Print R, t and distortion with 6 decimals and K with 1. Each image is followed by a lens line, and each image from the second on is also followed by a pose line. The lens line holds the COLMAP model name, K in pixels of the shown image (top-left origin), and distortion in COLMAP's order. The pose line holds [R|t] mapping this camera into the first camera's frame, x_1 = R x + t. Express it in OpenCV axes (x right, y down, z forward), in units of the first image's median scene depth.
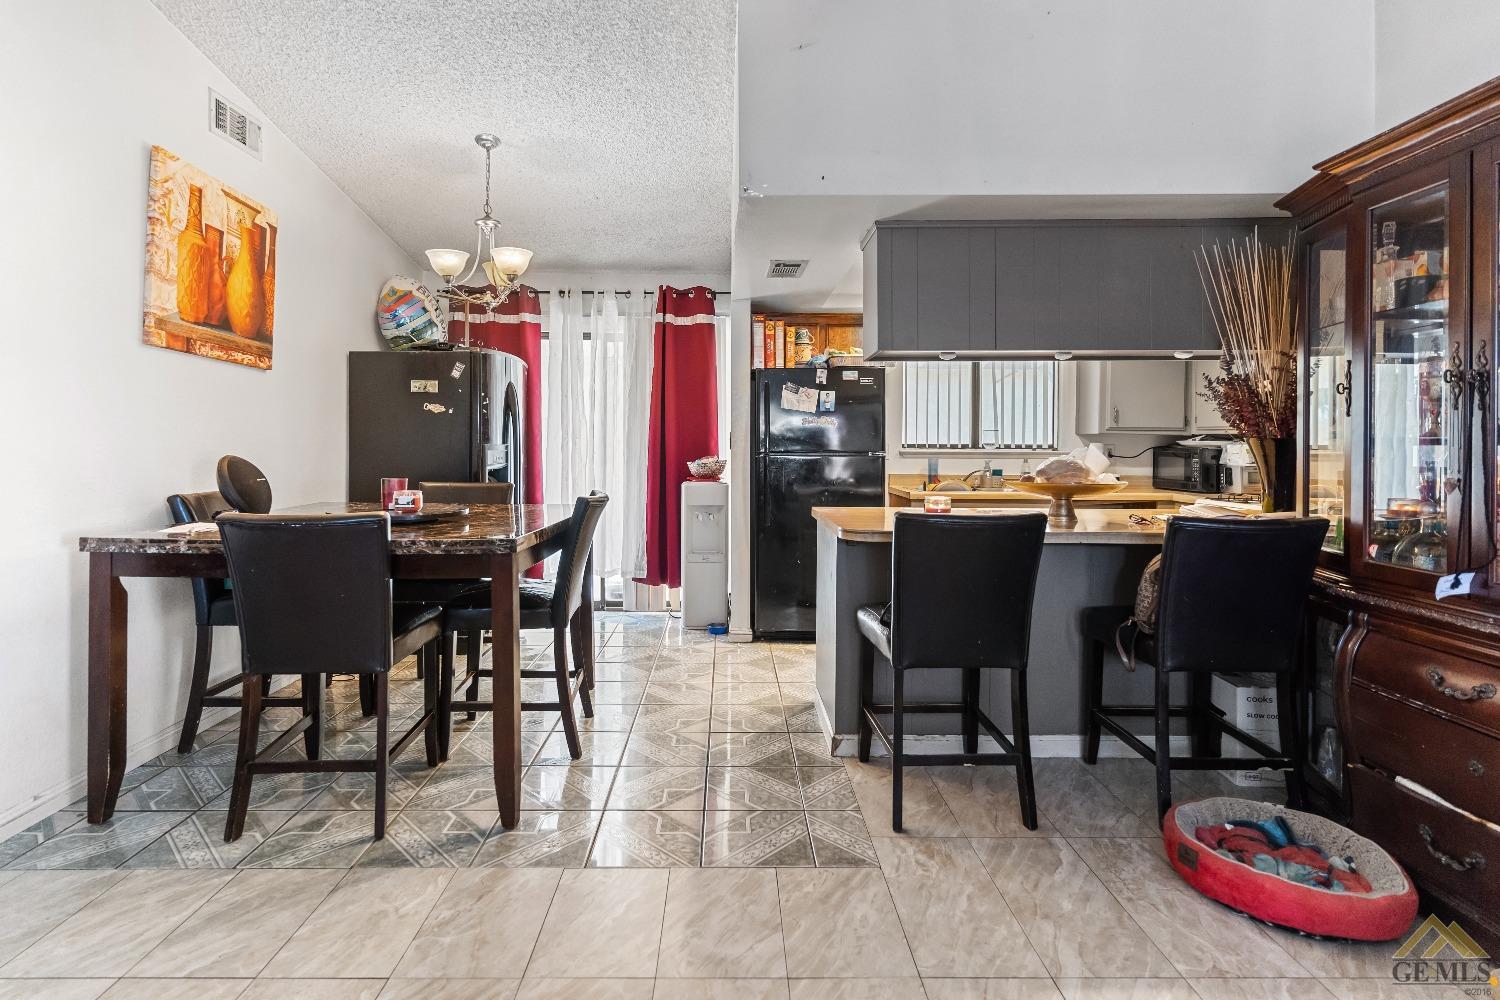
lens RADIAL K [[736.4, 0, 730.6], [0, 736.4, 447.7], [0, 0, 1]] dist [0.003401, -0.000625]
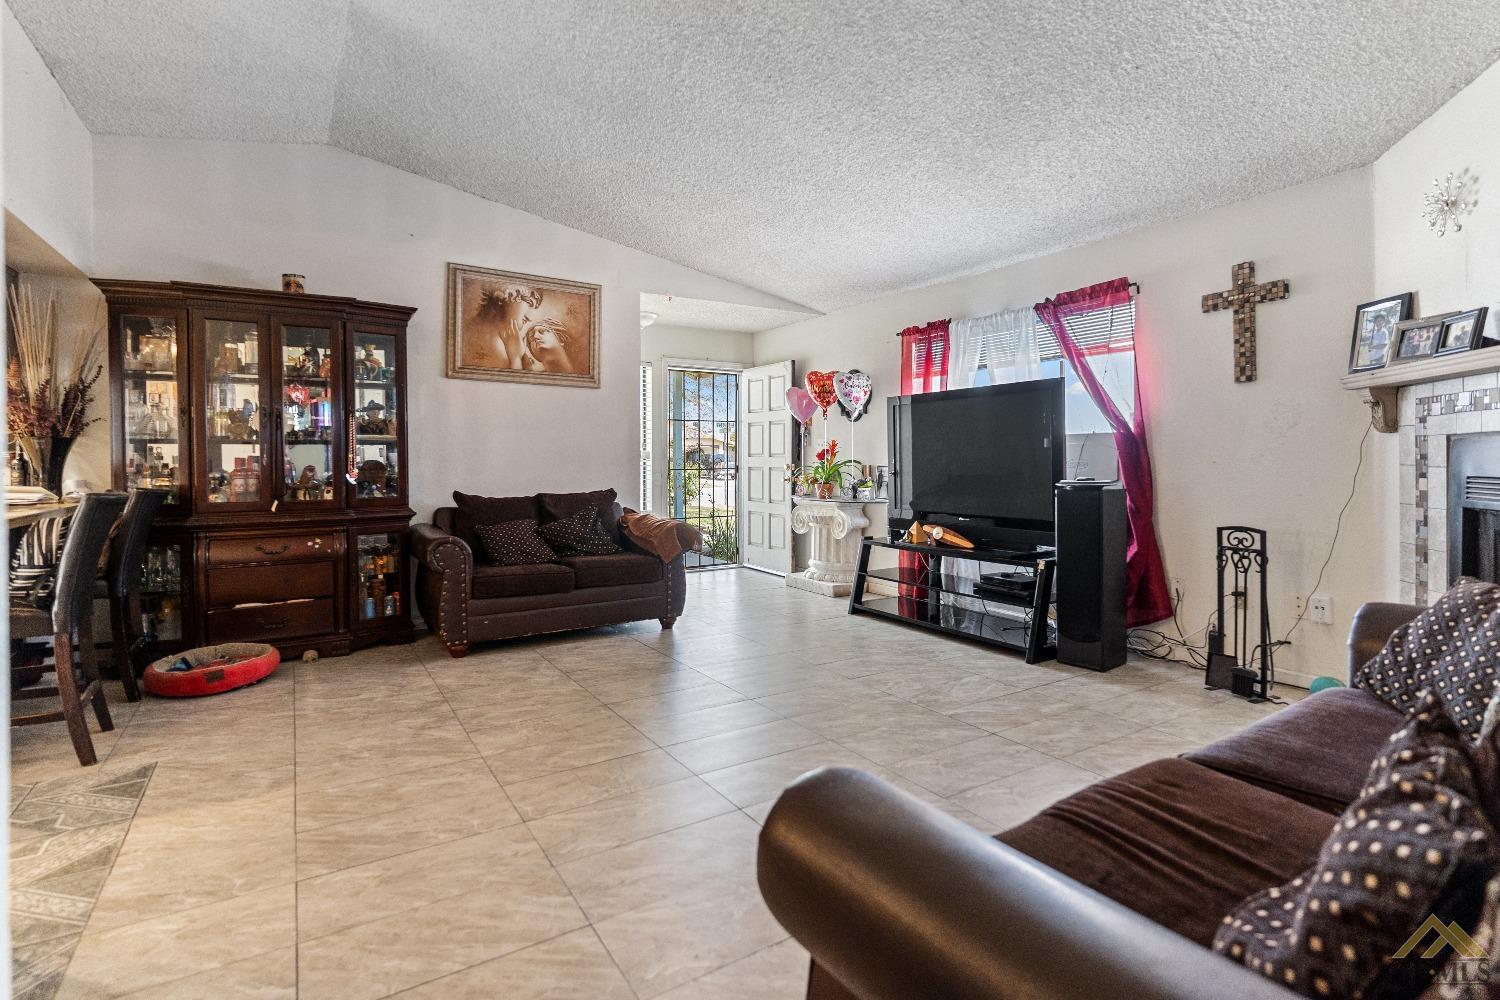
lens RADIAL K [[736.4, 0, 757.3], [0, 736.4, 469.8], [0, 0, 1]] dist [0.003401, -0.000625]
pose [[-0.530945, -0.016115, 0.847253, -0.721979], [0.004862, 0.999745, 0.022062, 0.014801], [-0.847392, 0.015834, -0.530731, 0.388527]]
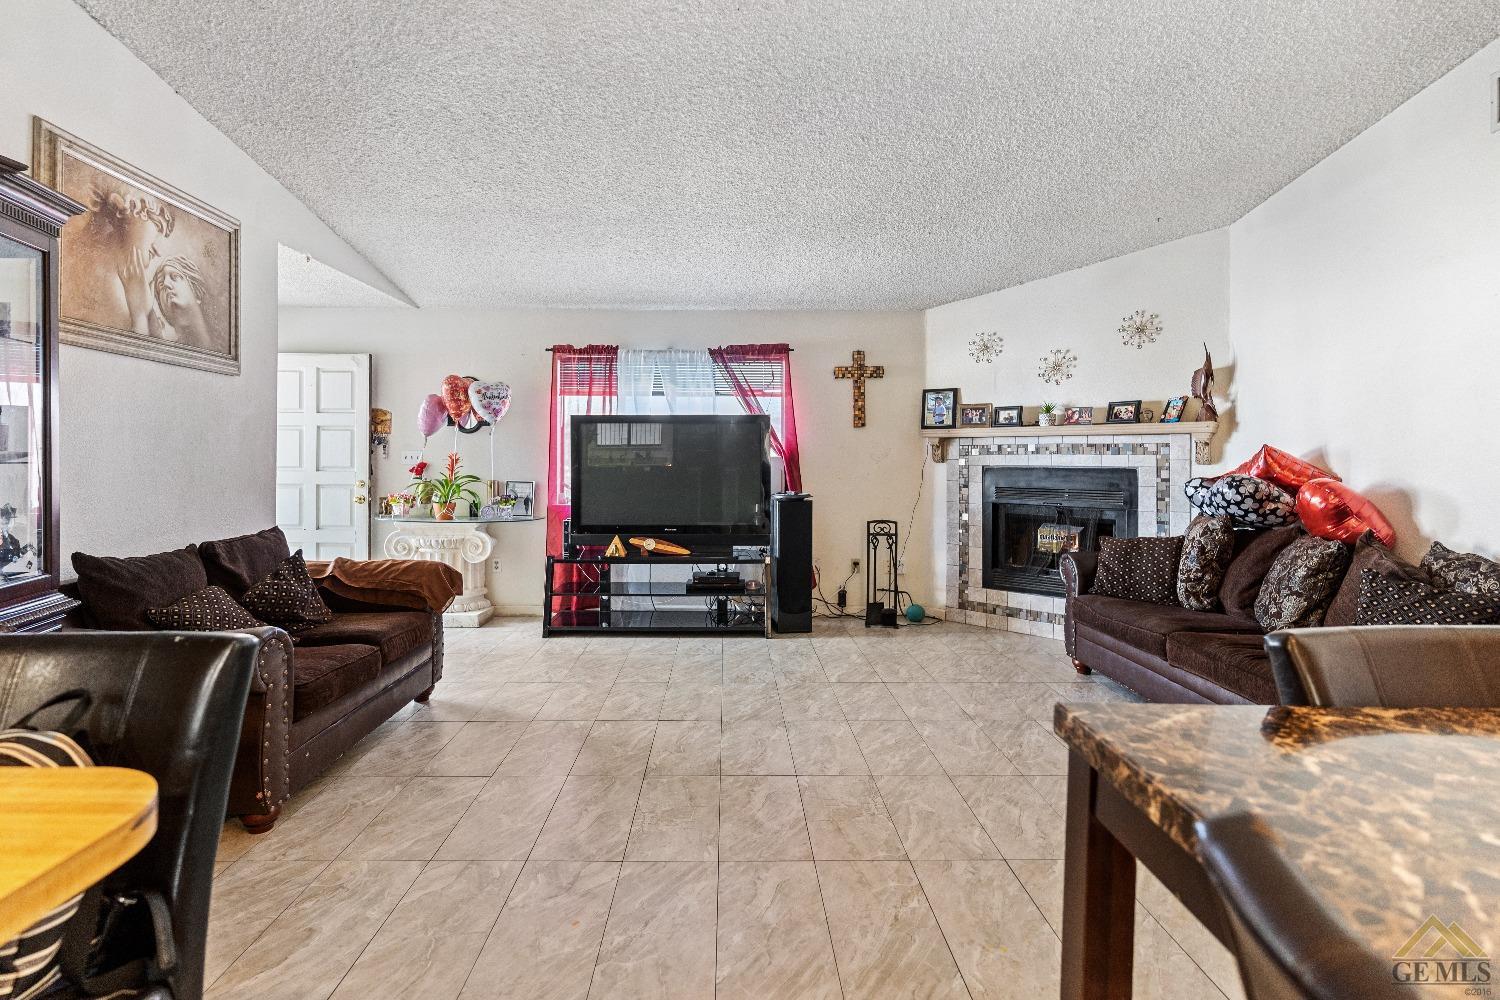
lens RADIAL K [[736.4, 0, 733.2], [0, 736.4, 459.5], [0, 0, 1]] dist [0.003401, -0.000625]
pose [[-0.999933, -0.008760, -0.007523, -0.043351], [-0.008828, 0.999919, 0.009185, -0.017137], [0.007442, 0.009251, -0.999930, 0.792587]]
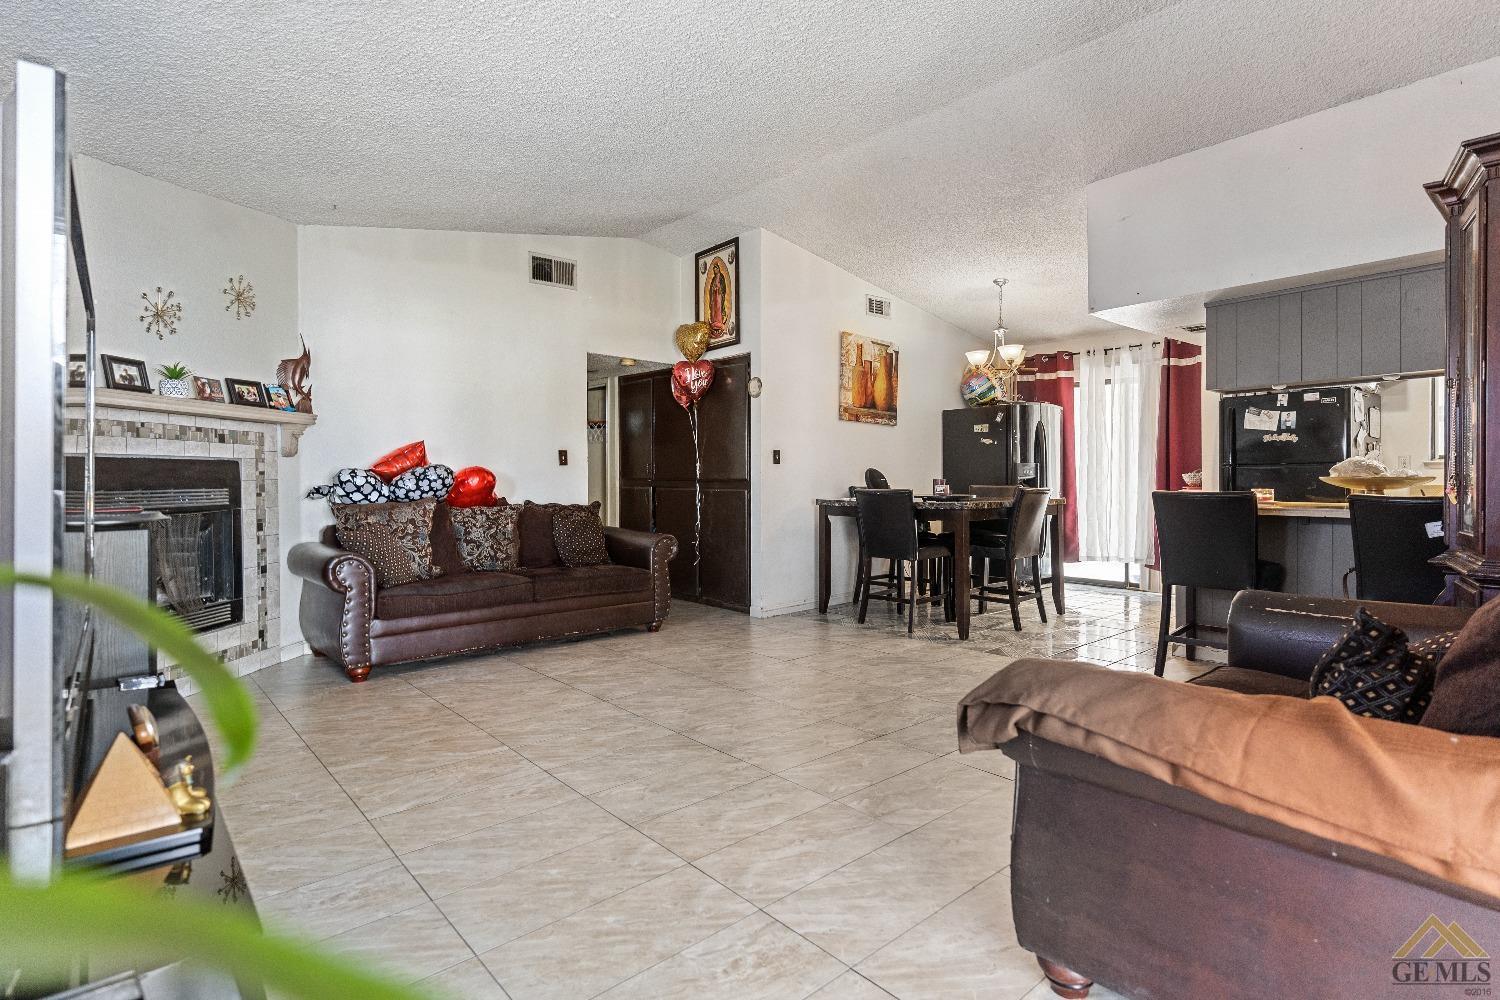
lens RADIAL K [[736.4, 0, 755.4], [0, 736.4, 489.7], [0, 0, 1]] dist [0.003401, -0.000625]
pose [[0.651708, 0.004689, -0.758456, 0.495895], [0.004825, 0.999935, 0.010328, 0.033778], [0.758455, -0.010390, 0.651643, -0.445906]]
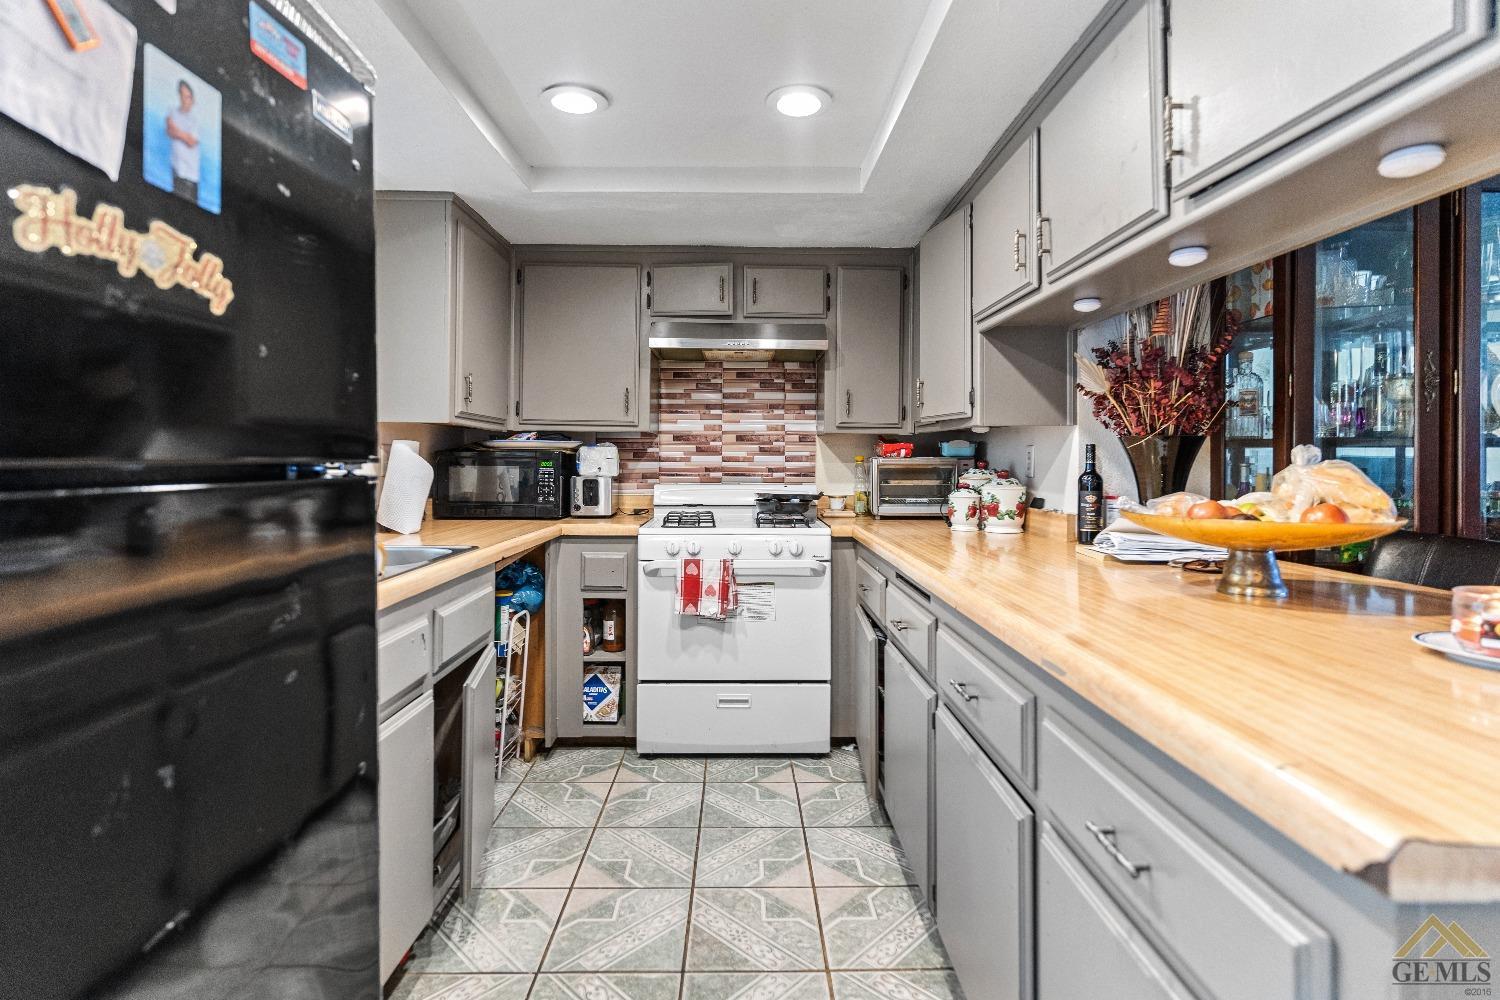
lens RADIAL K [[736.4, 0, 748.0], [0, 736.4, 458.1], [0, 0, 1]] dist [0.003401, -0.000625]
pose [[-0.004468, -0.003034, 0.999985, -0.026189], [0.001860, 0.999994, 0.003042, 0.004950], [-0.999988, 0.001873, -0.004462, 0.923688]]
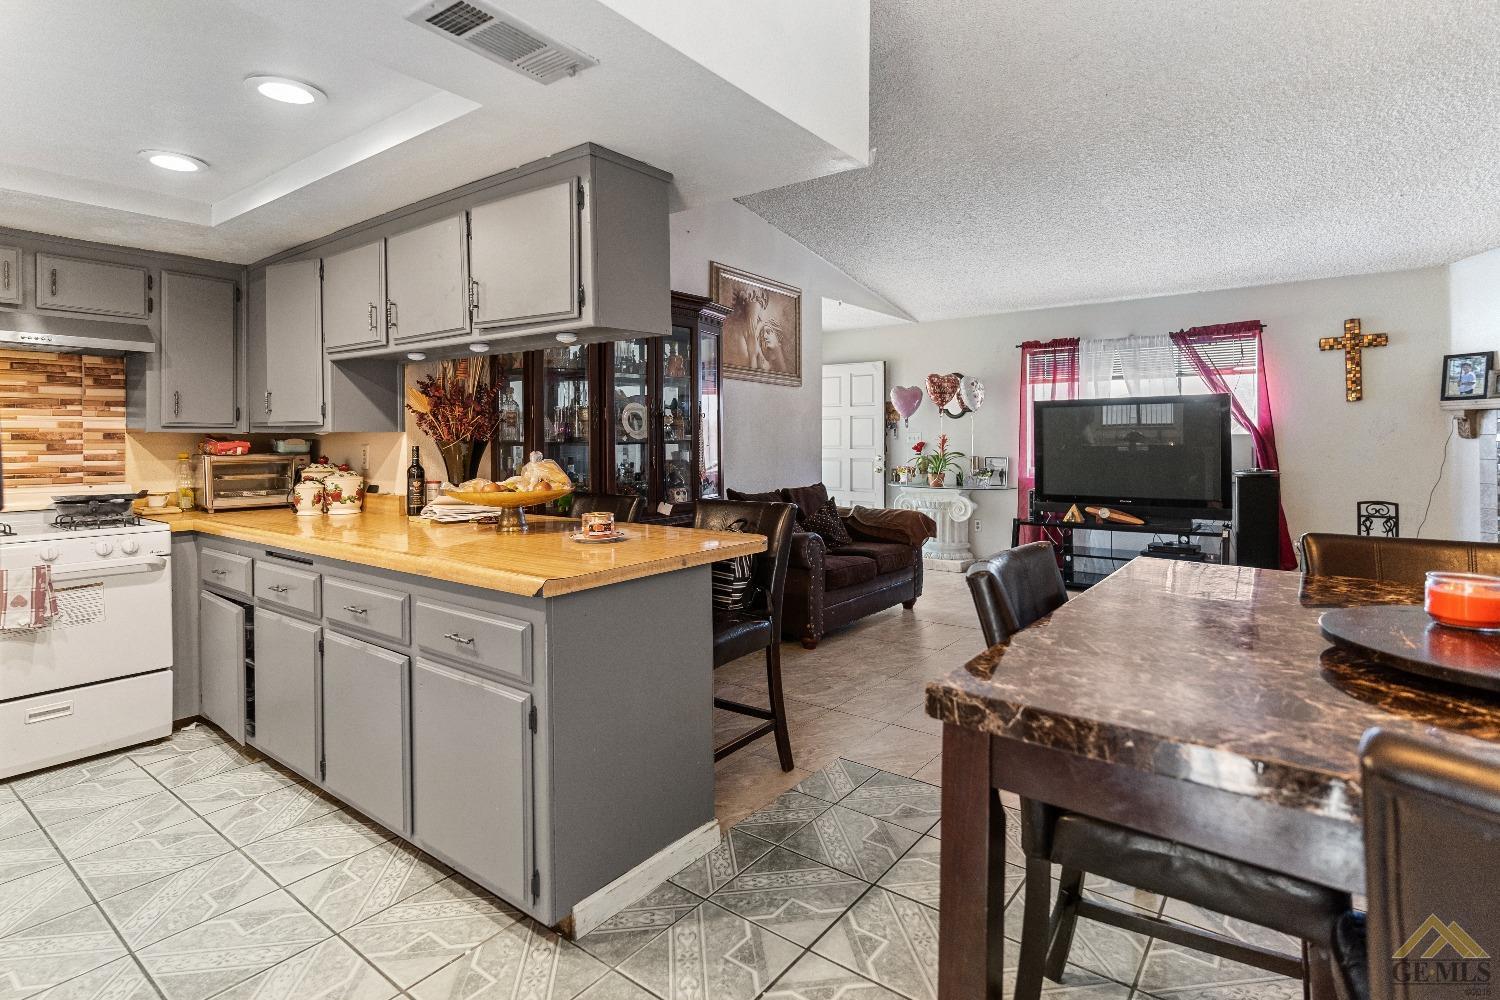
lens RADIAL K [[736.4, 0, 758.8], [0, 736.4, 451.5], [0, 0, 1]] dist [0.003401, -0.000625]
pose [[-0.794528, -0.010902, 0.607129, -0.243962], [0.004011, 0.999723, 0.023201, -0.013659], [-0.607214, 0.020869, -0.794264, 1.066091]]
